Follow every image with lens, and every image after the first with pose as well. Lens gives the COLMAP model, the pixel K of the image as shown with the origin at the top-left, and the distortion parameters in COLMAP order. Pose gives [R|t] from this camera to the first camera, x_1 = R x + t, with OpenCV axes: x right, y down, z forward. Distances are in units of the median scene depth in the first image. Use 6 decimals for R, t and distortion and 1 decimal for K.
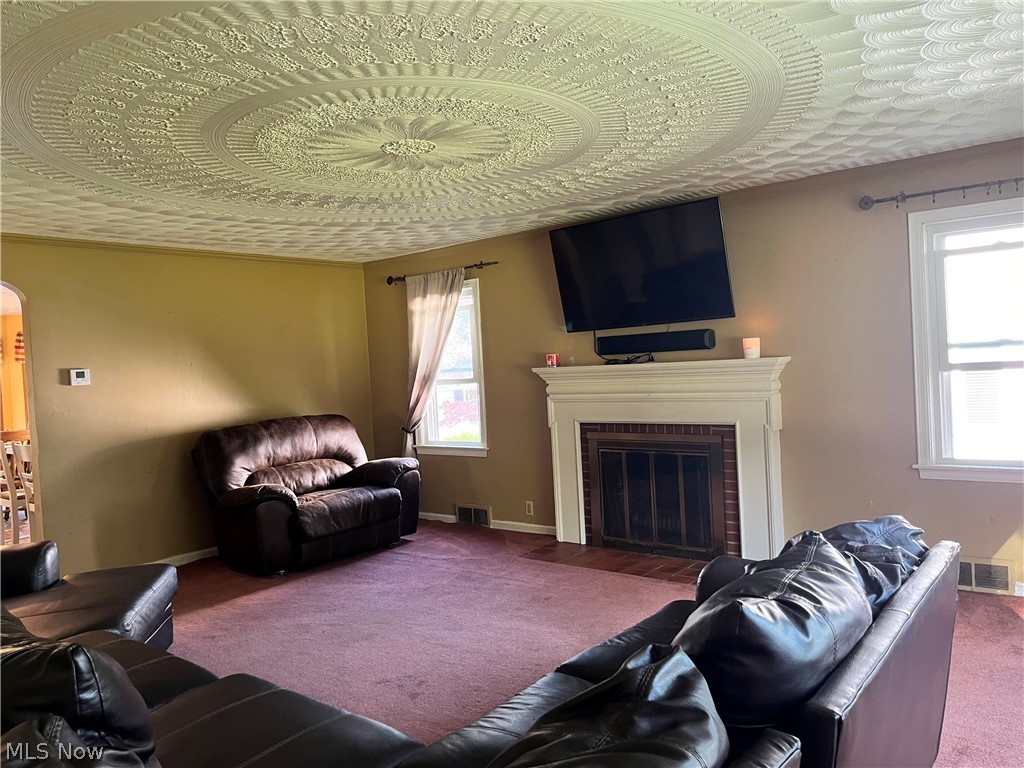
lens RADIAL K [[775.9, 0, 512.0], [0, 775.9, 384.0], [0, 0, 1]] dist [0.034528, -0.053045]
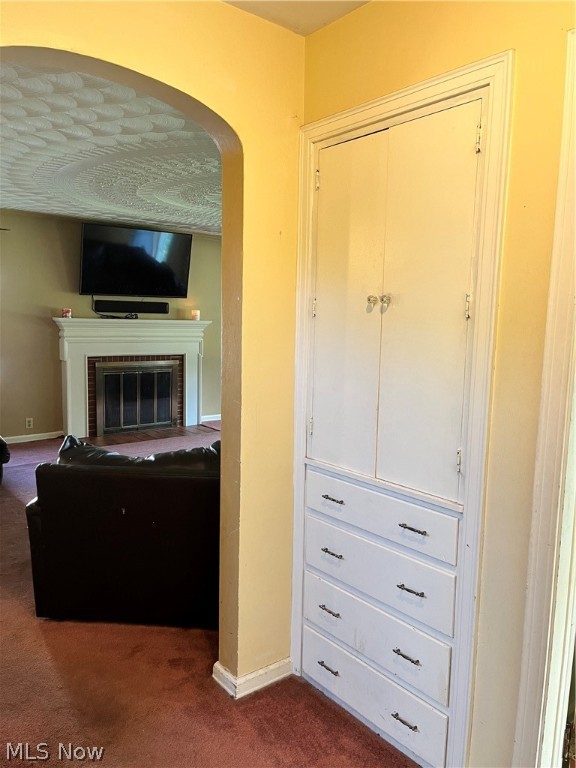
lens RADIAL K [[581.9, 0, 288.0], [0, 581.9, 384.0], [0, 0, 1]] dist [0.034528, -0.053045]
pose [[0.177914, -0.074049, 0.981256, -0.968505], [-0.023489, 0.996561, 0.079463, 0.003804], [-0.983766, -0.037186, 0.175563, 0.433199]]
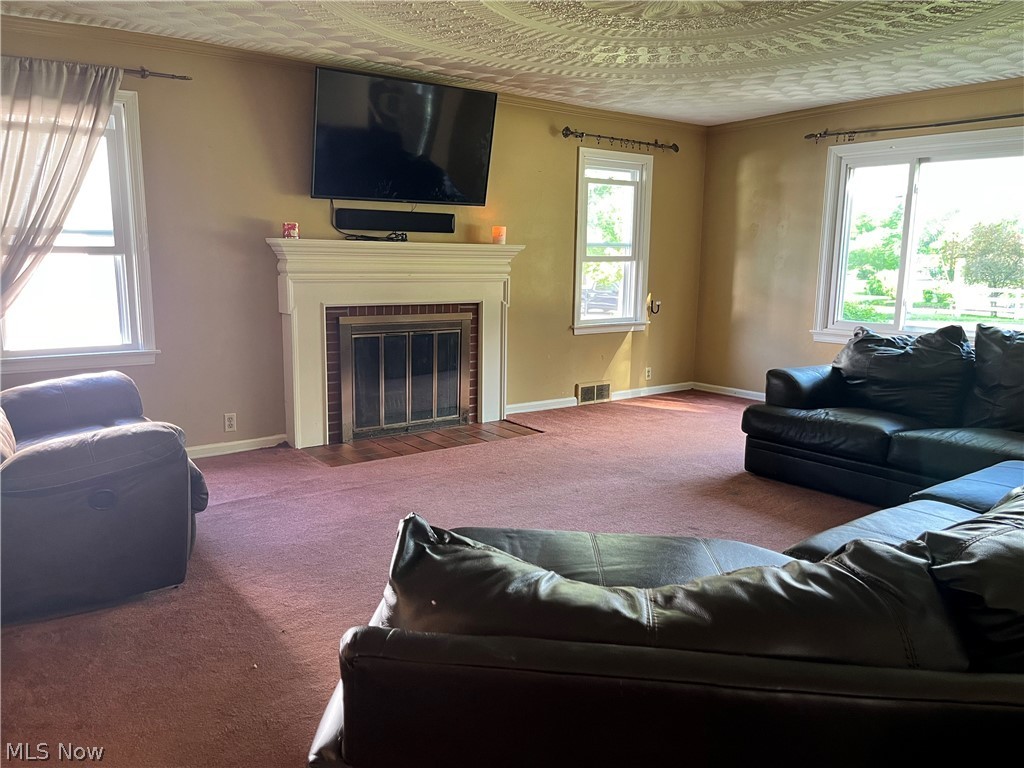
lens RADIAL K [[775.9, 0, 512.0], [0, 775.9, 384.0], [0, 0, 1]] dist [0.034528, -0.053045]
pose [[0.216300, -0.122205, 0.968649, -0.730455], [-0.016857, 0.991520, 0.128855, 0.020493], [-0.976181, -0.044200, 0.212405, 0.625491]]
